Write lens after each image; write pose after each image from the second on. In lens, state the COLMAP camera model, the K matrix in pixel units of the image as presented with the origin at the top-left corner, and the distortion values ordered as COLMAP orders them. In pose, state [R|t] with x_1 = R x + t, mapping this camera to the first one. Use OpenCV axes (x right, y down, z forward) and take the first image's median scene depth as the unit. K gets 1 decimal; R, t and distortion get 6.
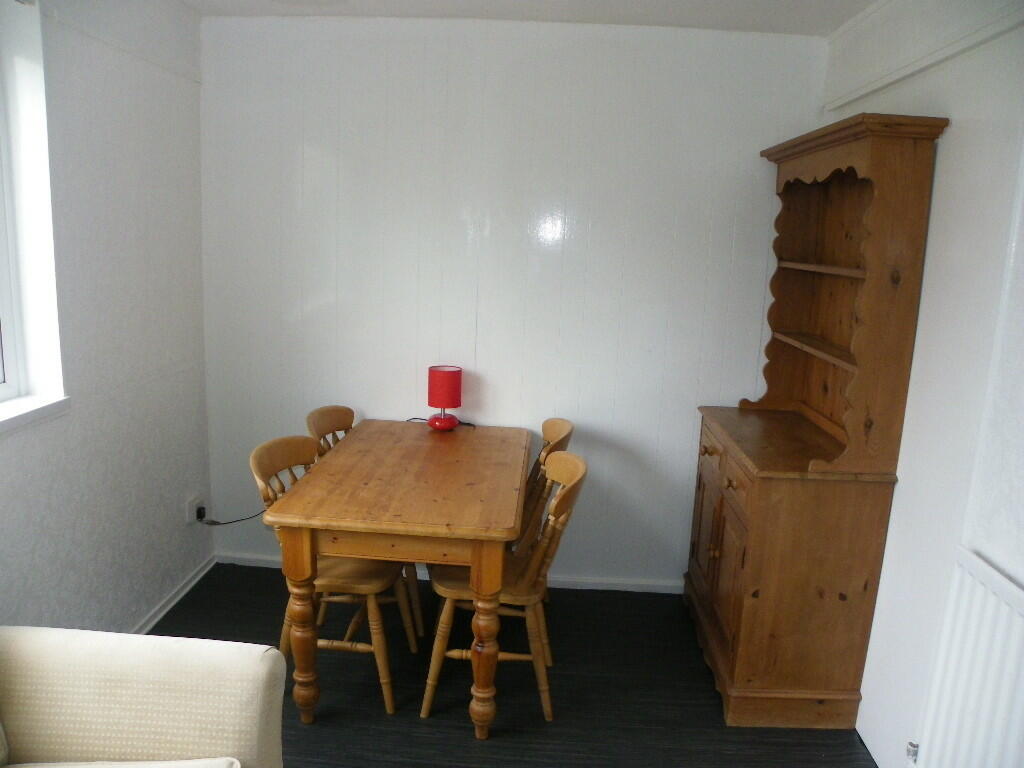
lens RADIAL K [[772.7, 0, 512.0], [0, 772.7, 384.0], [0, 0, 1]] dist [-0.154527, 0.089220]
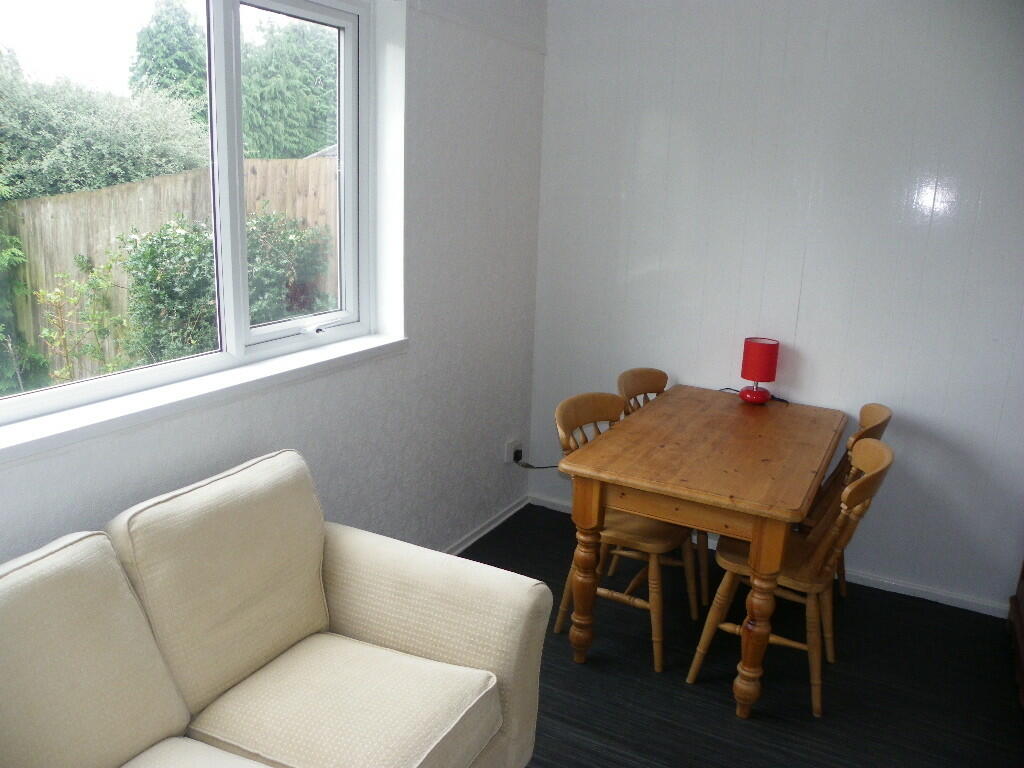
lens RADIAL K [[772.7, 0, 512.0], [0, 772.7, 384.0], [0, 0, 1]] dist [-0.154527, 0.089220]
pose [[0.897110, 0.101614, -0.429964, 0.062086], [-0.082610, 0.994608, 0.062694, 0.000319], [0.434016, -0.020724, 0.900667, -0.004876]]
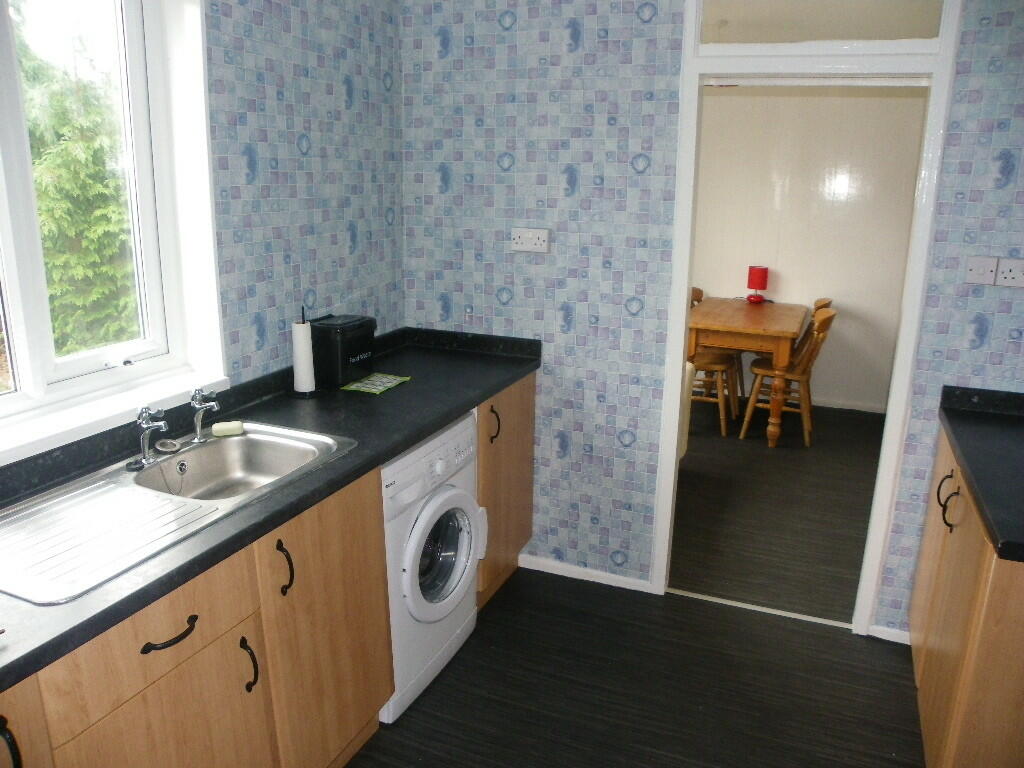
lens RADIAL K [[772.7, 0, 512.0], [0, 772.7, 384.0], [0, 0, 1]] dist [-0.154527, 0.089220]
pose [[0.937342, 0.059872, -0.343229, -0.005840], [-0.040954, 0.997229, 0.062110, 0.204756], [0.345997, -0.044161, 0.937196, -1.037853]]
